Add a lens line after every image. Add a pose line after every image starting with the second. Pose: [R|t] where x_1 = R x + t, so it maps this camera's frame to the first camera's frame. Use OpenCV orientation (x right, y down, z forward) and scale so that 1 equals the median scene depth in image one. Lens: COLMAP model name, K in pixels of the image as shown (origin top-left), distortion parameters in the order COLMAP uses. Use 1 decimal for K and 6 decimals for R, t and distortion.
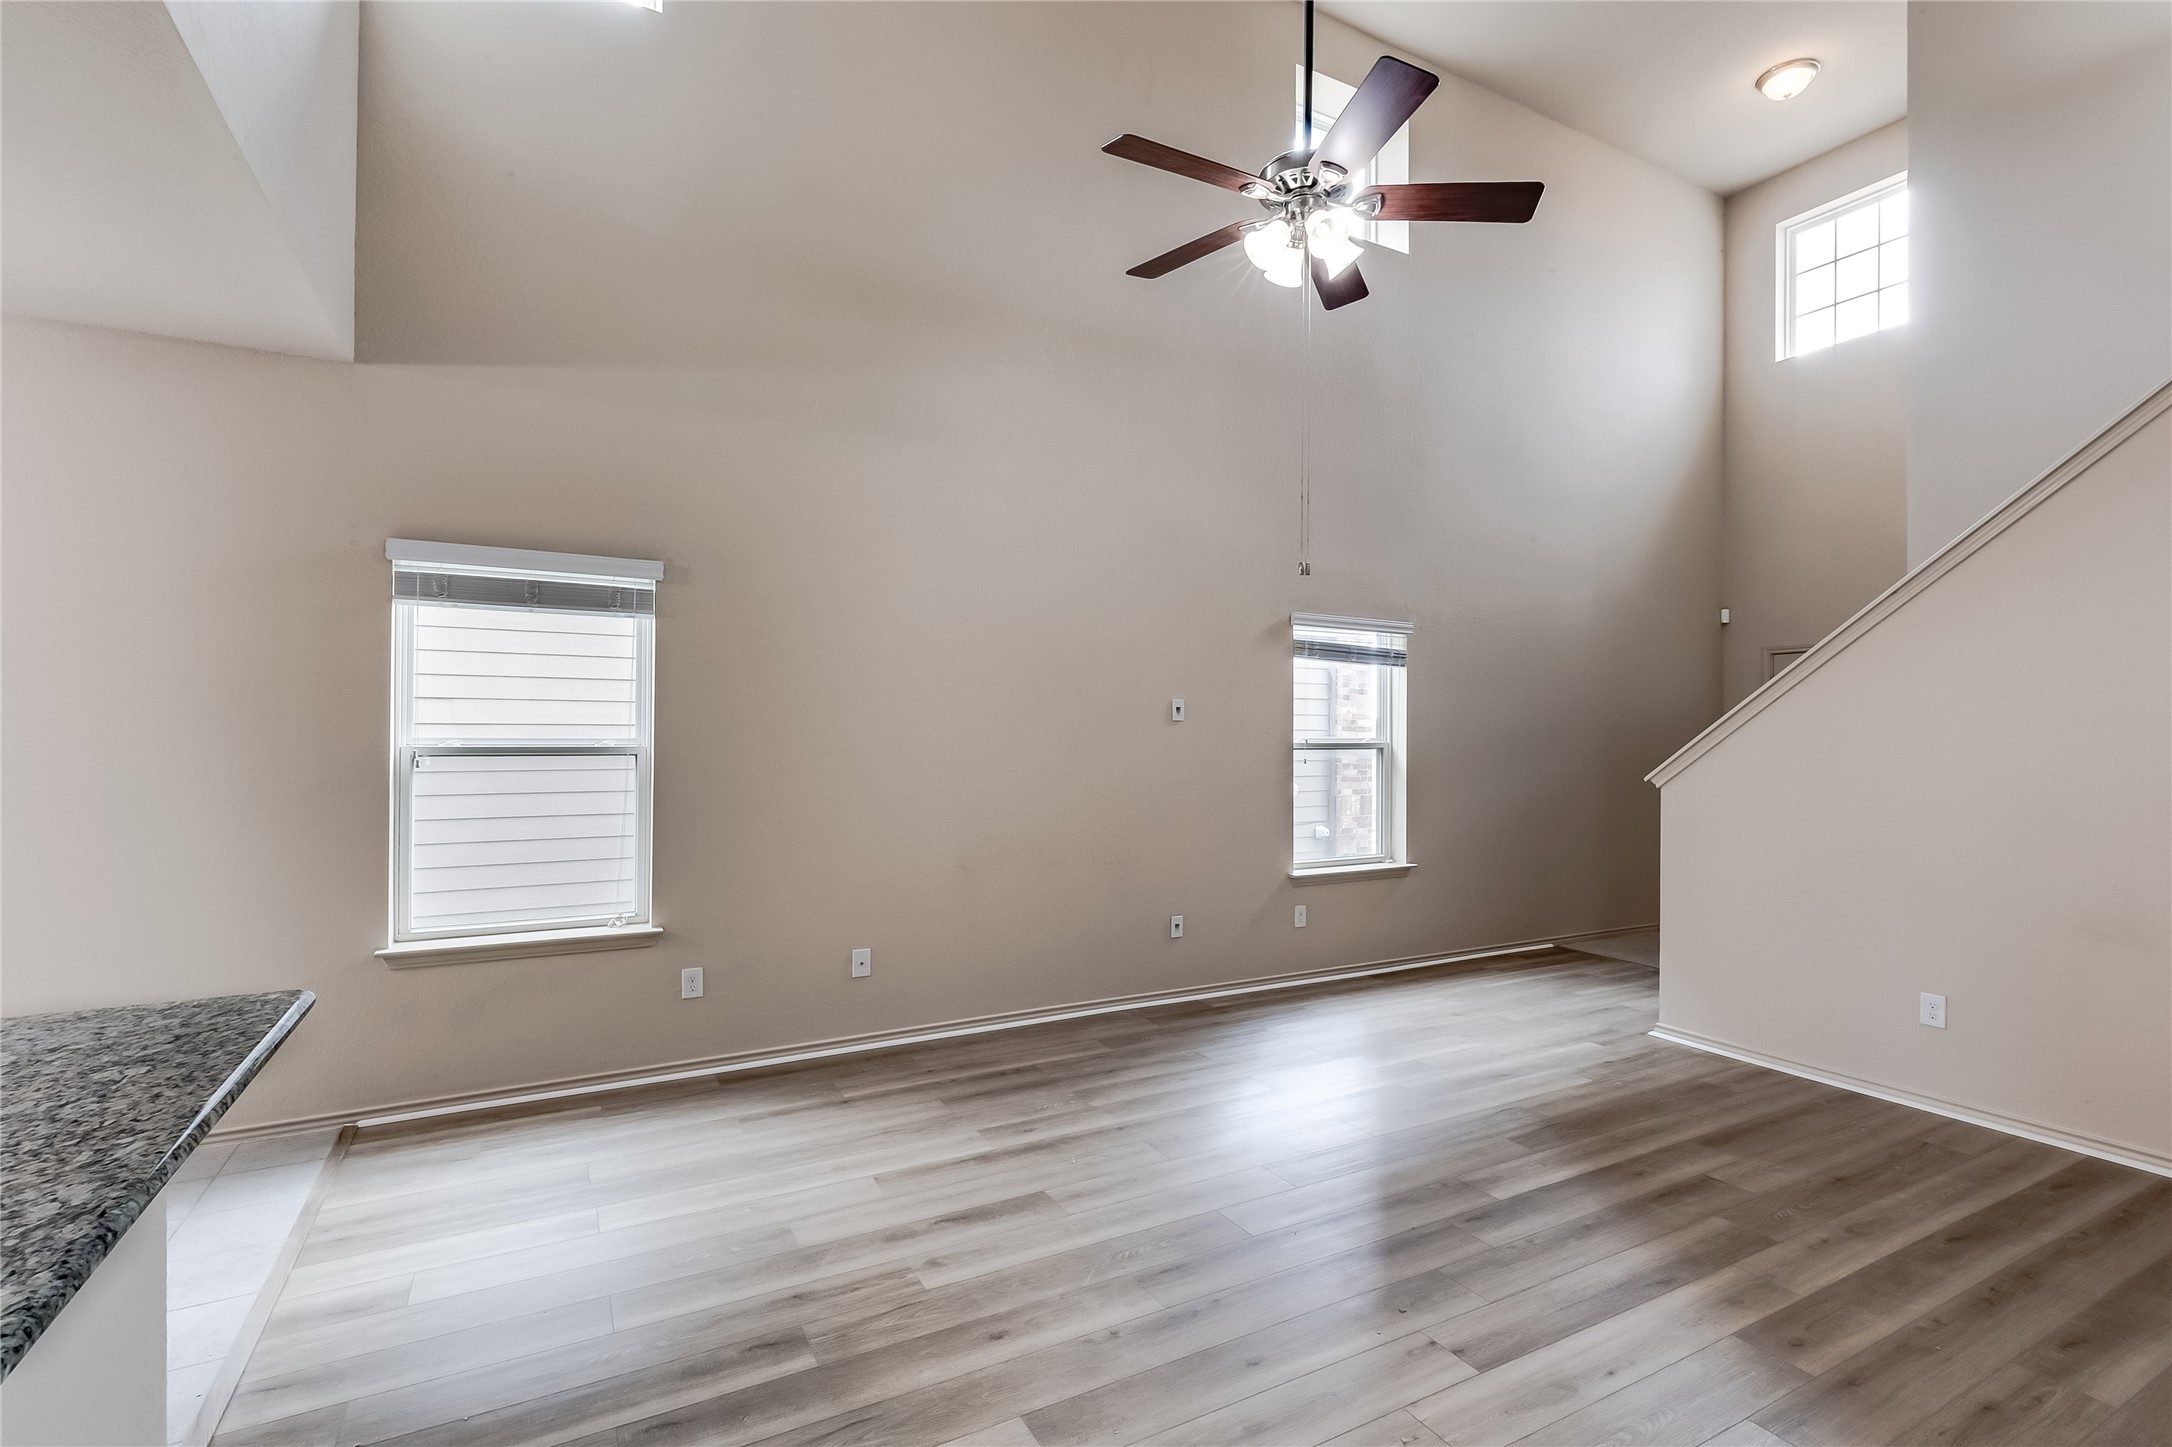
lens RADIAL K [[996.8, 0, 1082.3], [0, 996.8, 726.4], [0, 0, 1]] dist [0.007207, -0.001287]
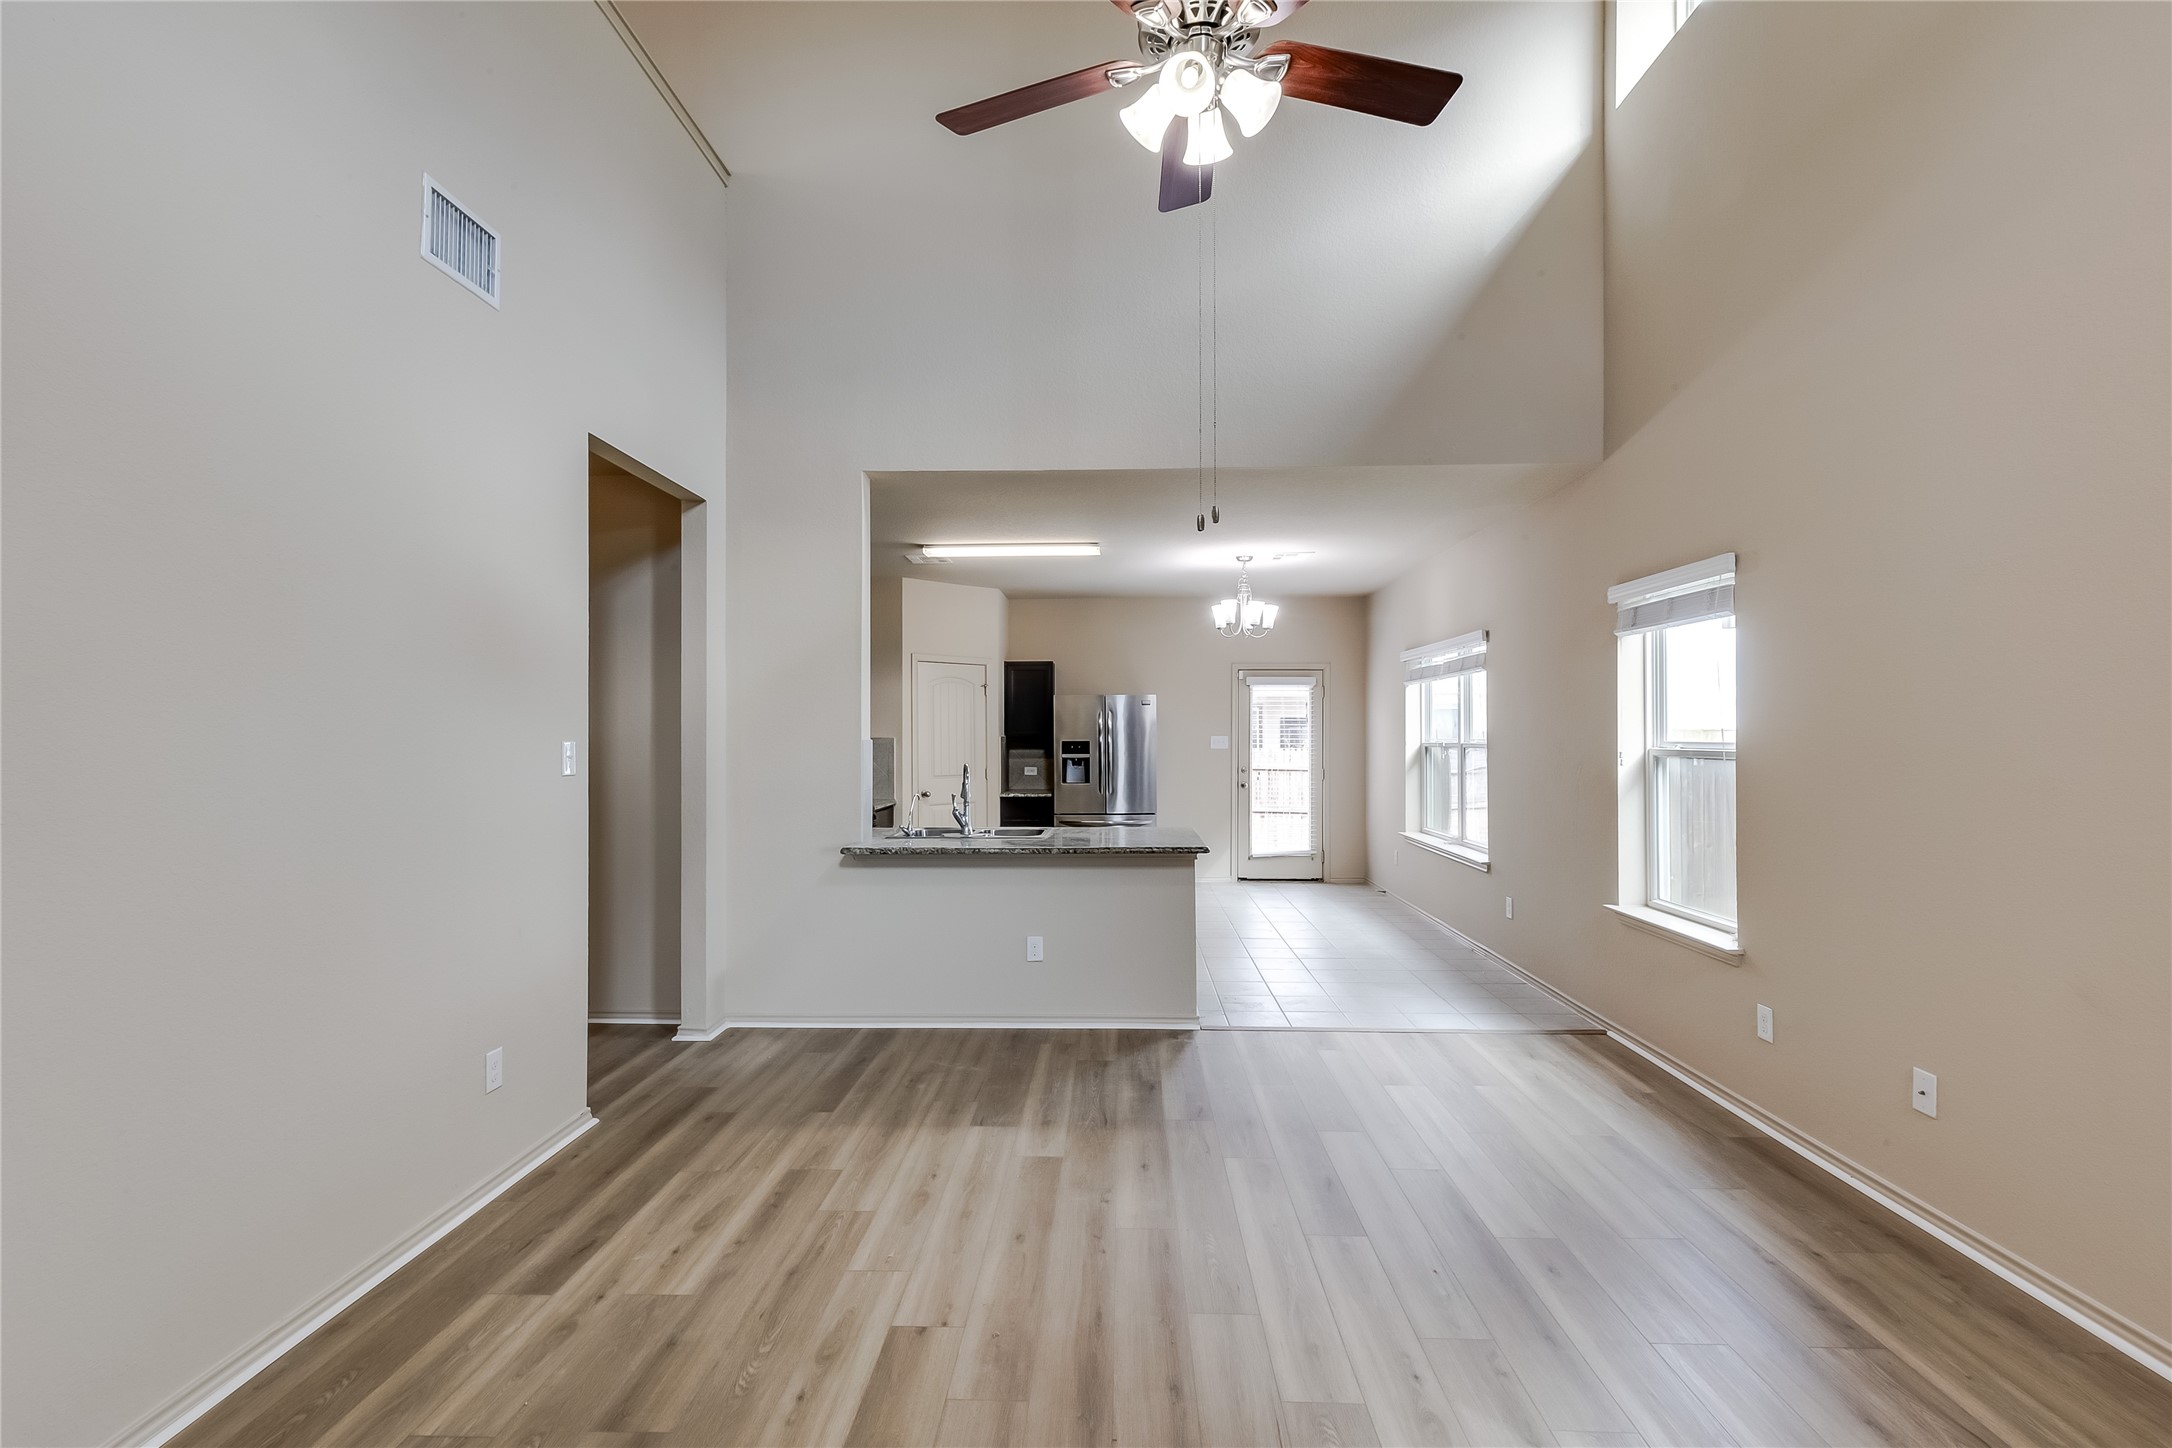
lens RADIAL K [[996.8, 0, 1090.2], [0, 996.8, 726.9], [0, 0, 1]] dist [0.007207, -0.001287]
pose [[-0.506543, -0.012929, -0.862118, 0.791293], [0.004726, 0.999831, -0.017771, 0.014246], [0.862202, -0.013076, -0.506397, 1.121810]]
